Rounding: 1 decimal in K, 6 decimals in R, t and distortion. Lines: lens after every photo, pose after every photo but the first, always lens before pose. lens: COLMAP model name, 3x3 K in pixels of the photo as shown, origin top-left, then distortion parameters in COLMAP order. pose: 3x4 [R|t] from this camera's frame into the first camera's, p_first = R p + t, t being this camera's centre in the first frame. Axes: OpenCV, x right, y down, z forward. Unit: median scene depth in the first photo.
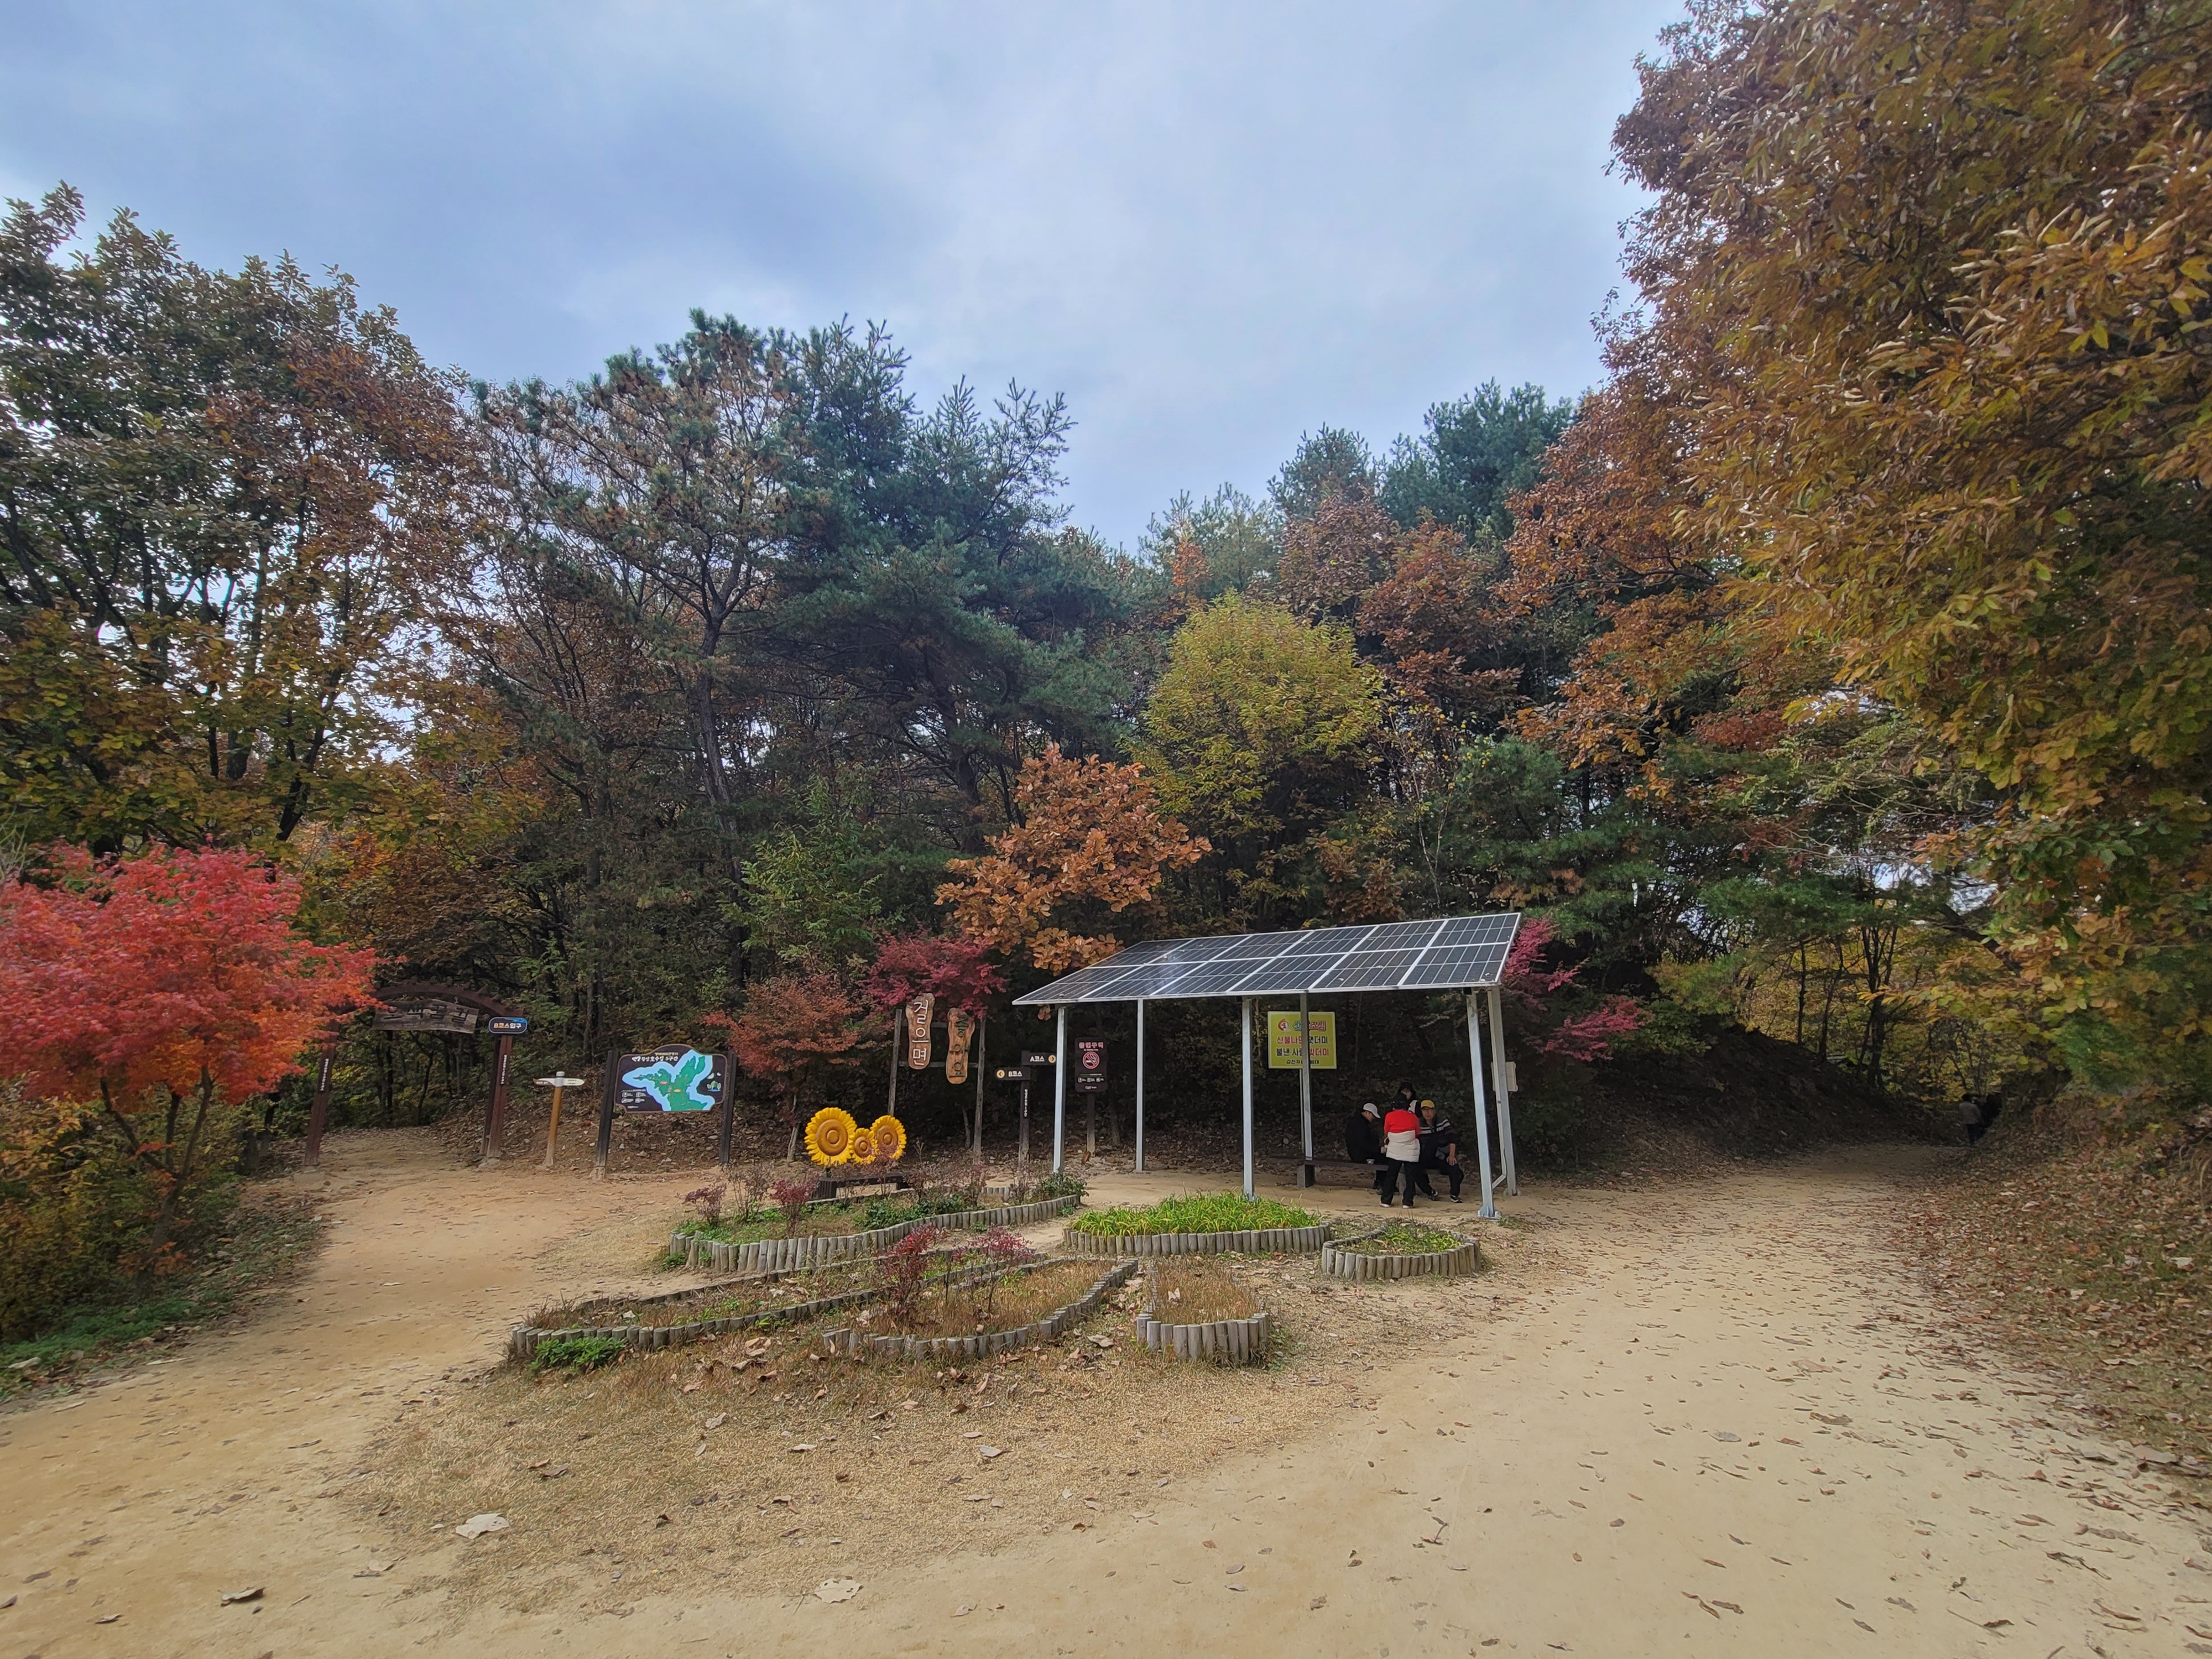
lens RADIAL K [[880.1, 0, 1069.9], [0, 880.1, 871.3], [0, 0, 1]] dist [0.003716, 0.000192]
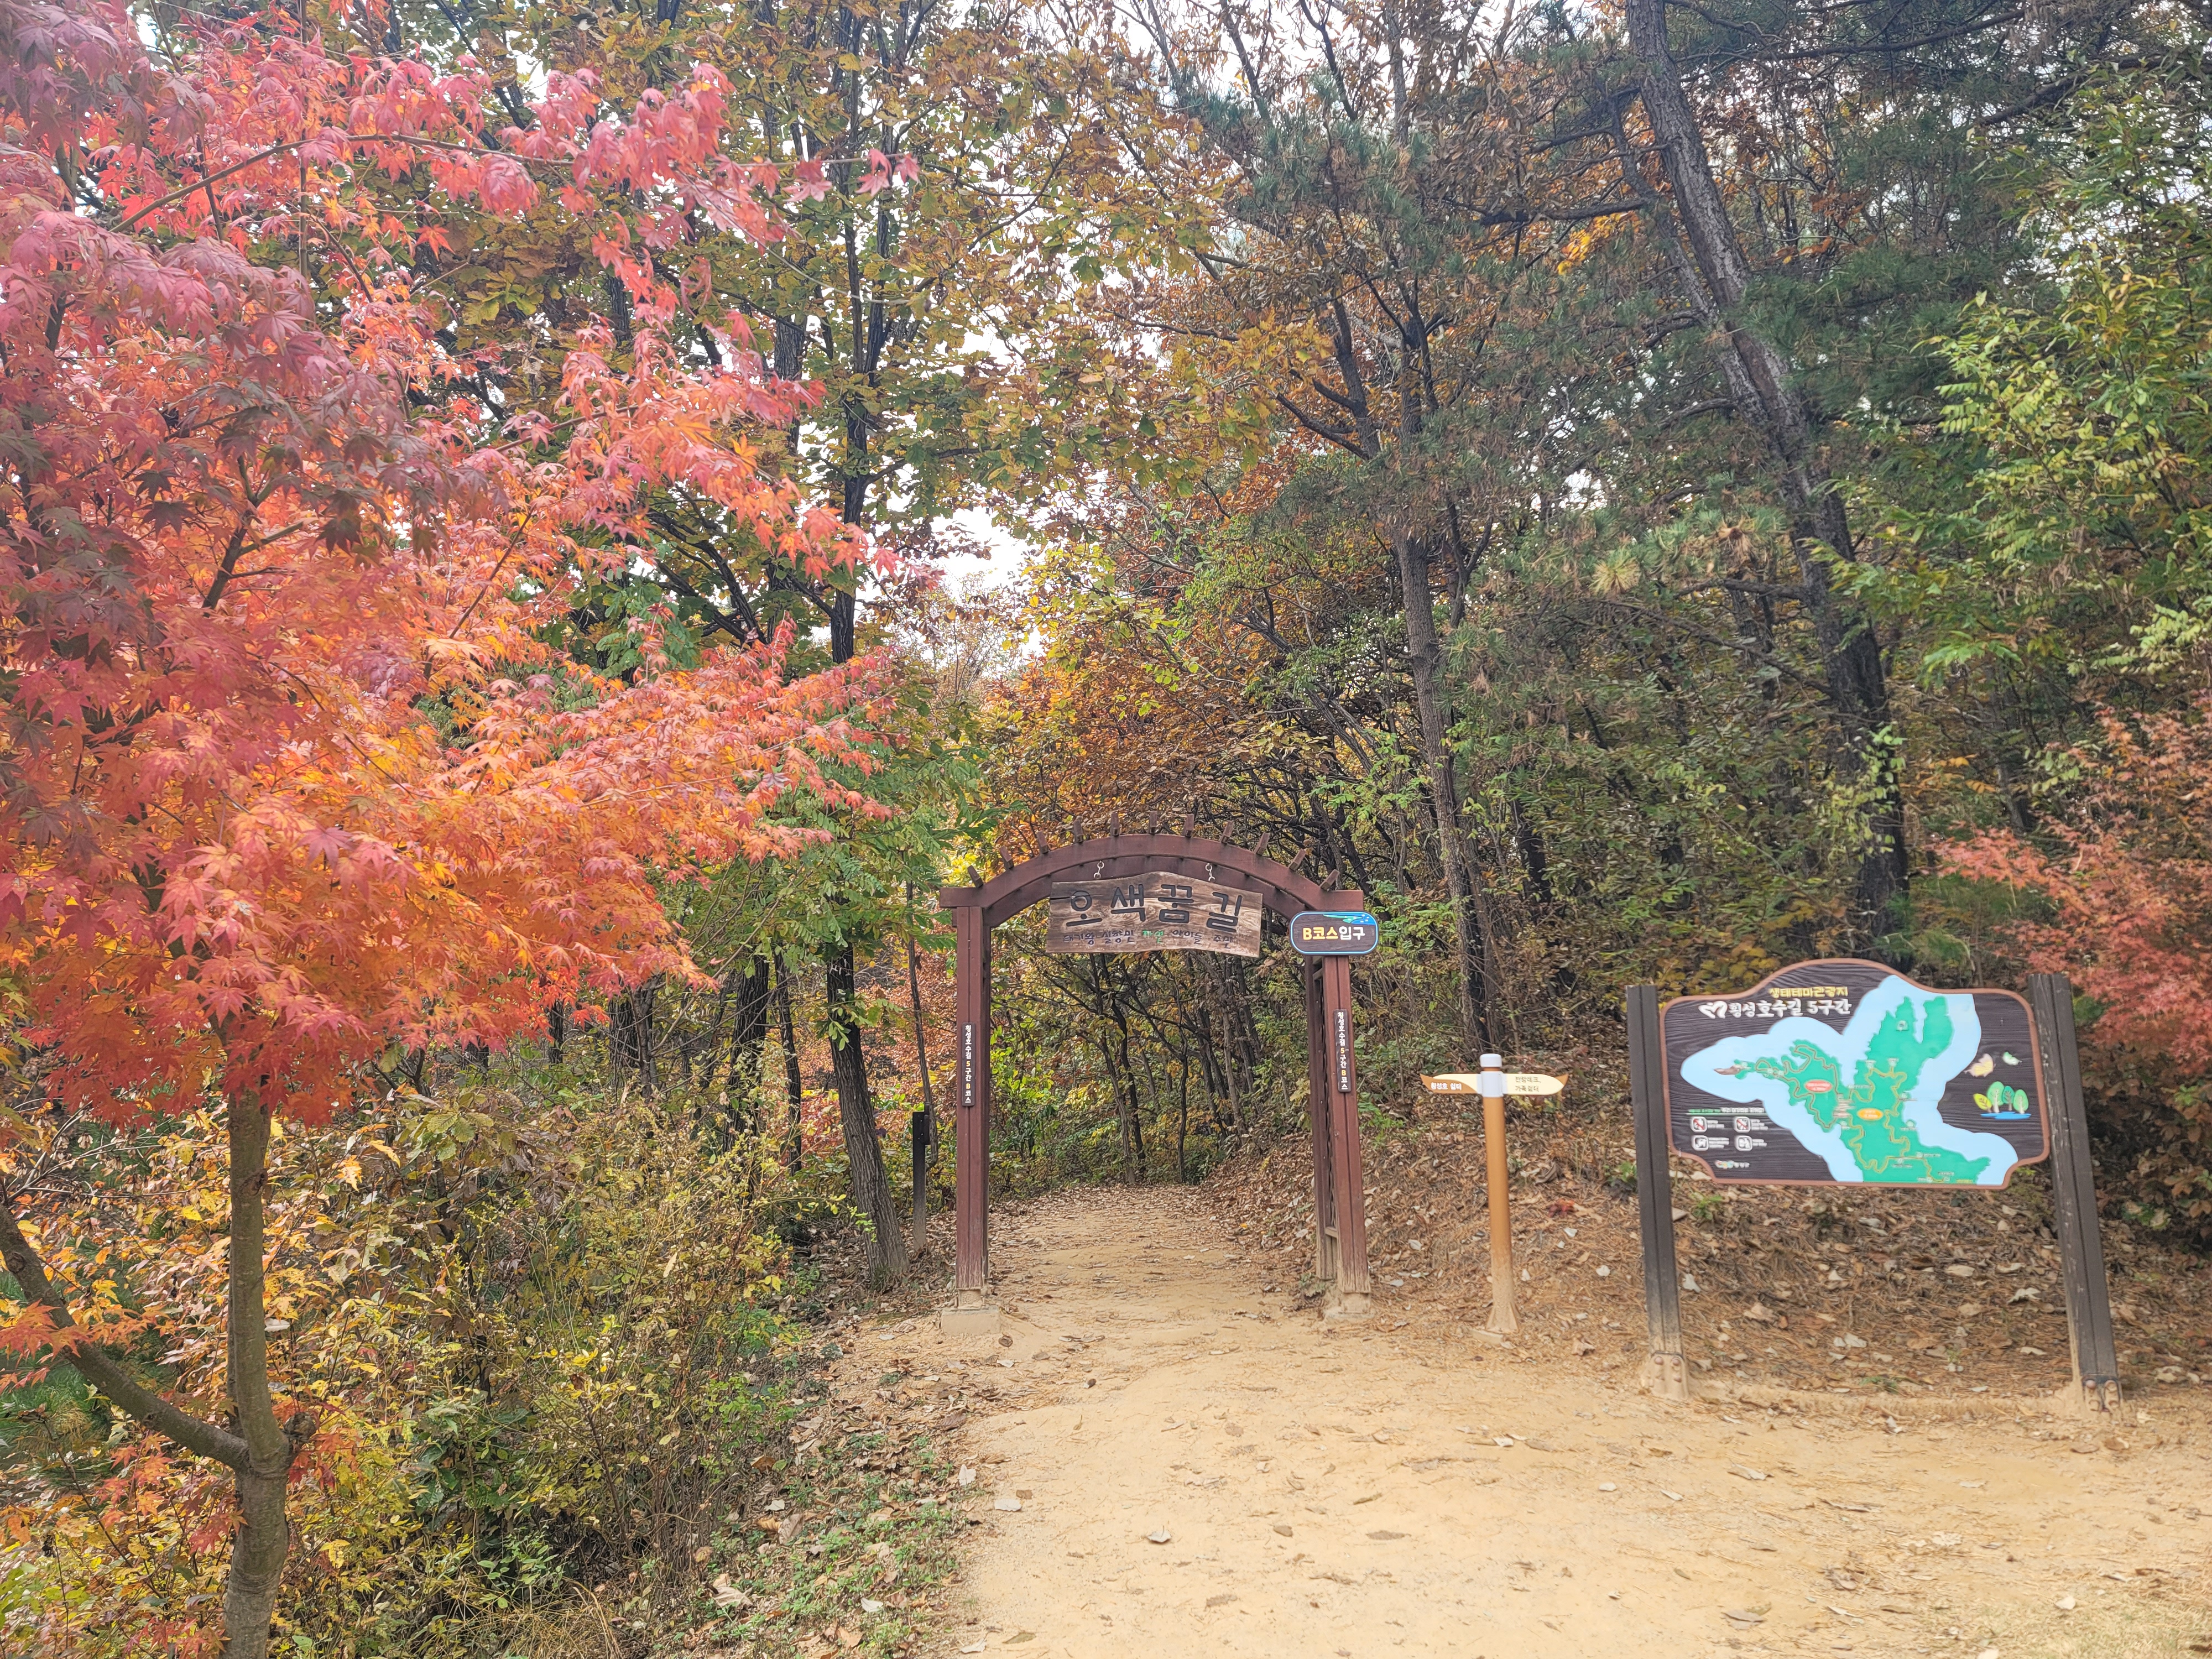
lens RADIAL K [[1628.4, 0, 1117.6], [0, 1628.4, 778.1], [0, 0, 1]] dist [0.053580, 0.006321]
pose [[0.790753, -0.120230, -0.600212, -0.300080], [0.139541, 0.990110, -0.014492, 0.110623], [0.596018, -0.072294, 0.799710, 0.416408]]
